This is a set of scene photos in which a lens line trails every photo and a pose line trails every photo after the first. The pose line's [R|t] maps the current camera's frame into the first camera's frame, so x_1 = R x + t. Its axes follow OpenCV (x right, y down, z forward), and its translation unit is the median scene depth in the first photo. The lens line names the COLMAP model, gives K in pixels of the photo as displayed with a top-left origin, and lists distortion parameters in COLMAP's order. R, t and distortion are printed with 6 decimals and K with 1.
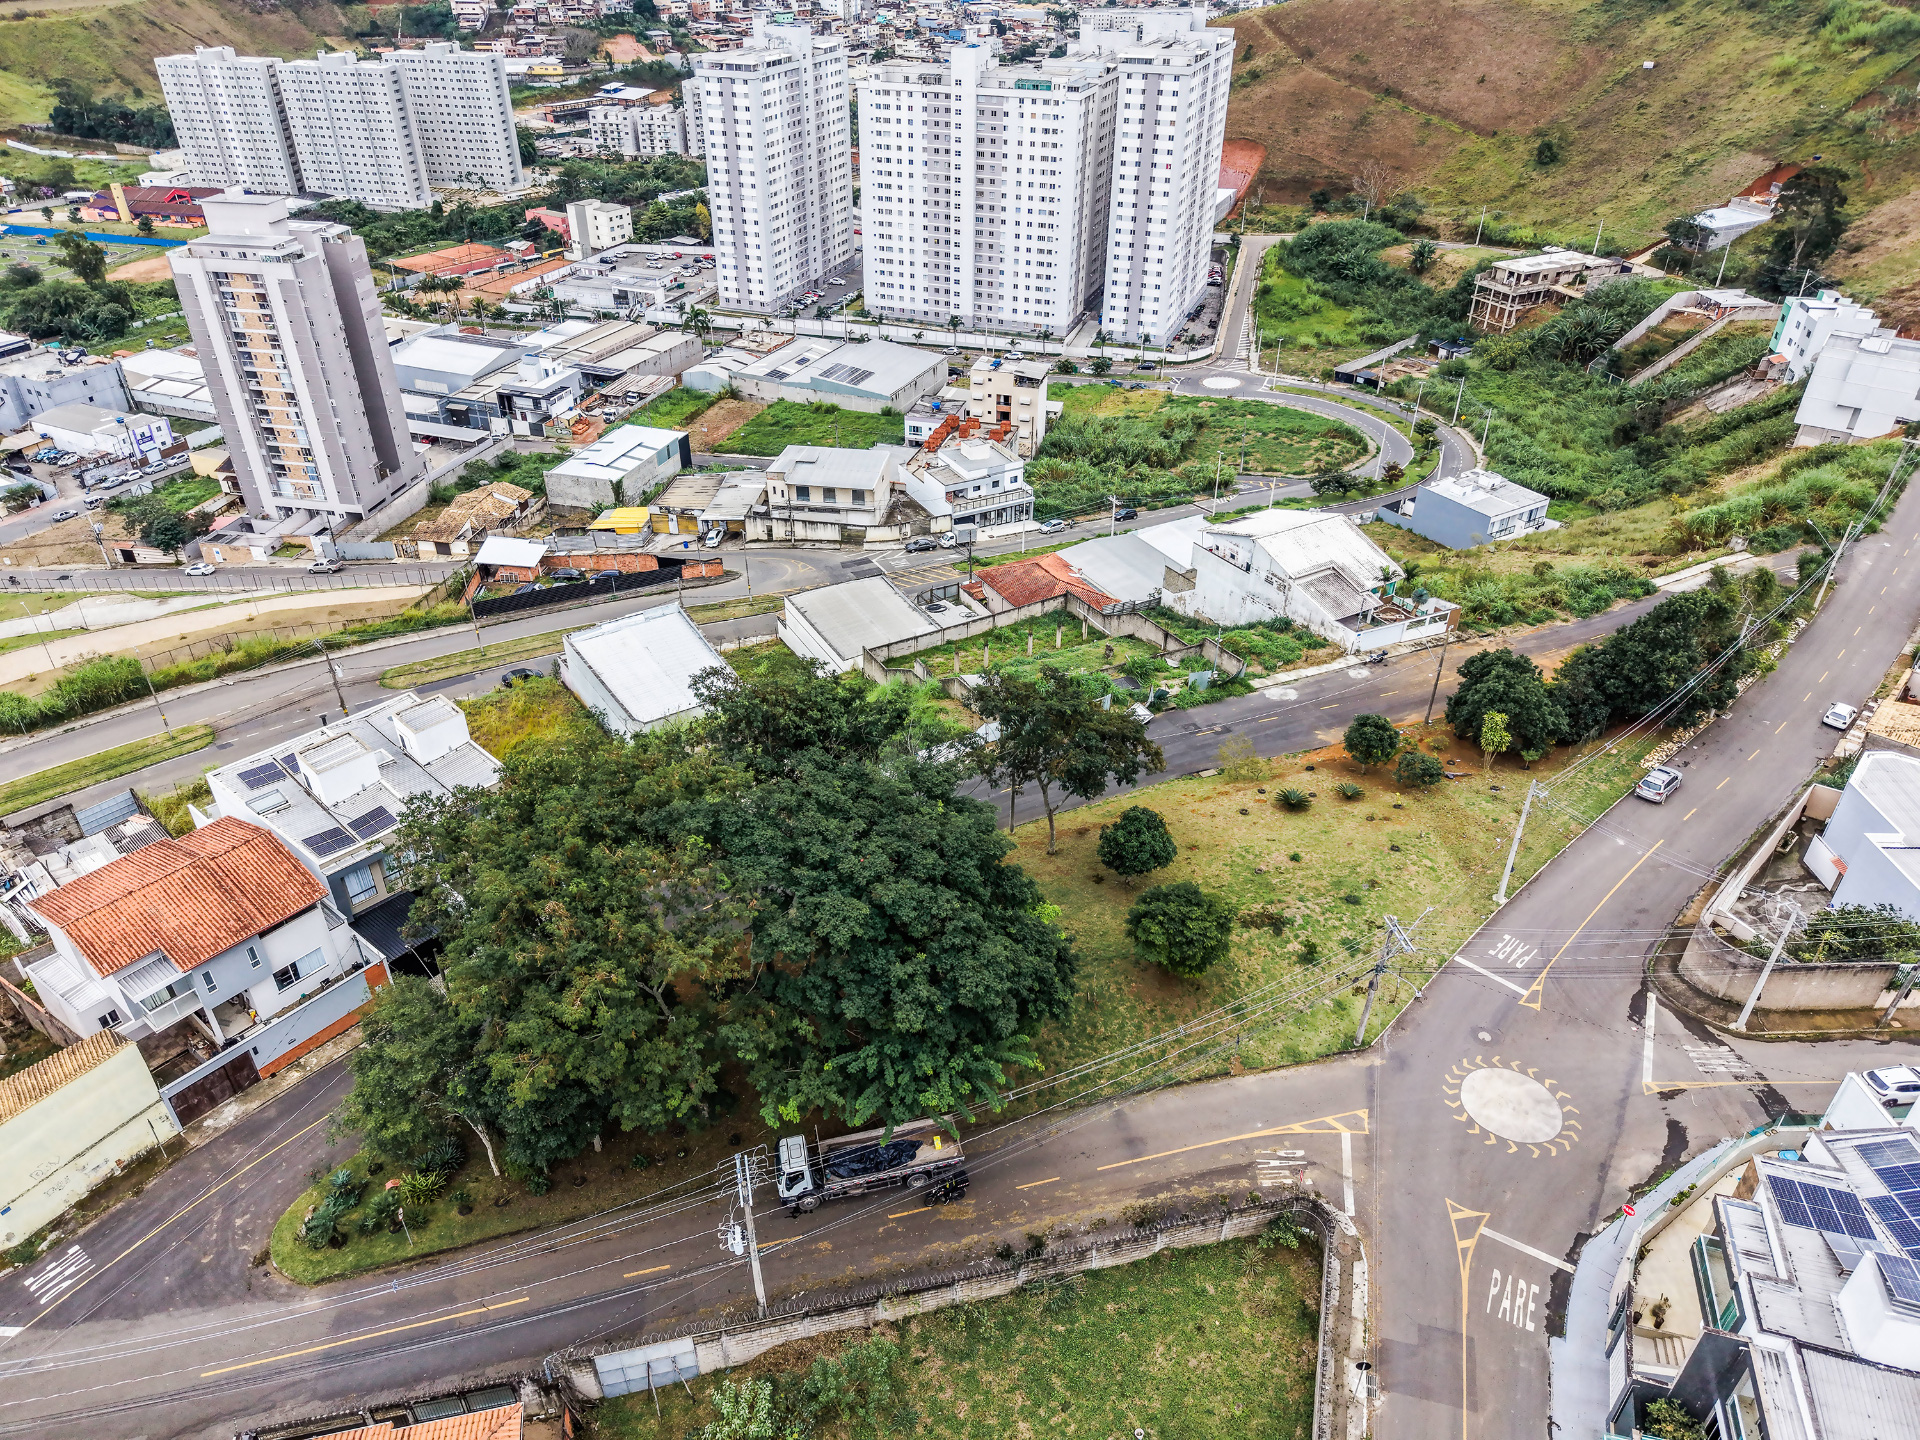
lens RADIAL K [[1283.4, 0, 960.0], [0, 1283.4, 720.0], [0, 0, 1]] dist [0.021925, -0.023324]
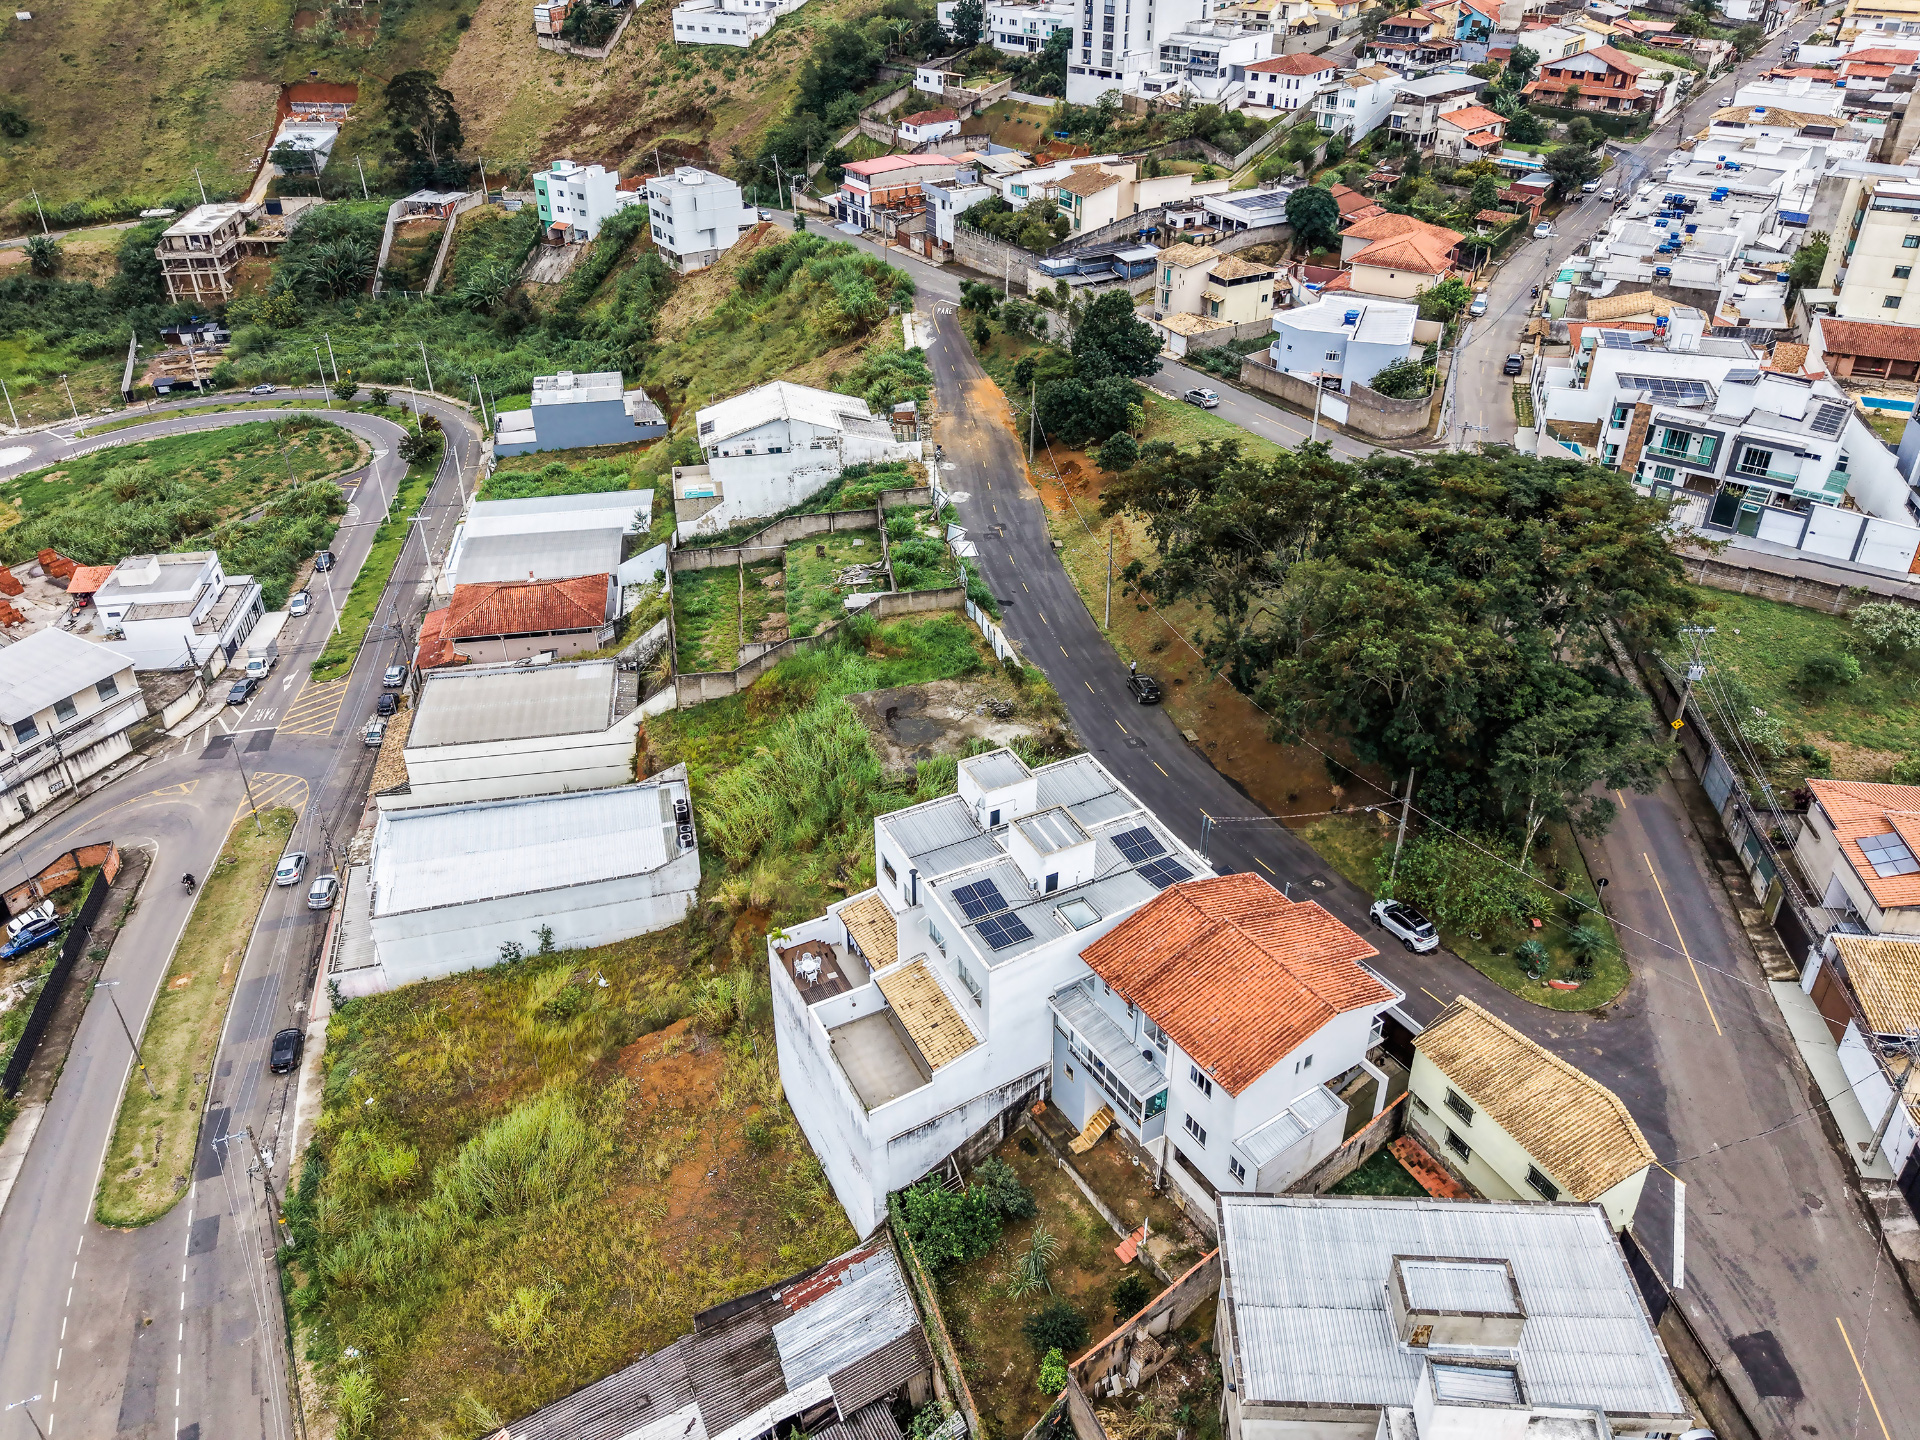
lens RADIAL K [[1414.2, 0, 981.2], [0, 1414.2, 647.9], [0, 0, 1]] dist [0.008162, -0.006472]
pose [[0.313202, -0.480974, 0.818882, -0.355632], [0.517970, 0.809239, 0.277199, -0.104578], [-0.795997, 0.337337, 0.502585, 0.160044]]
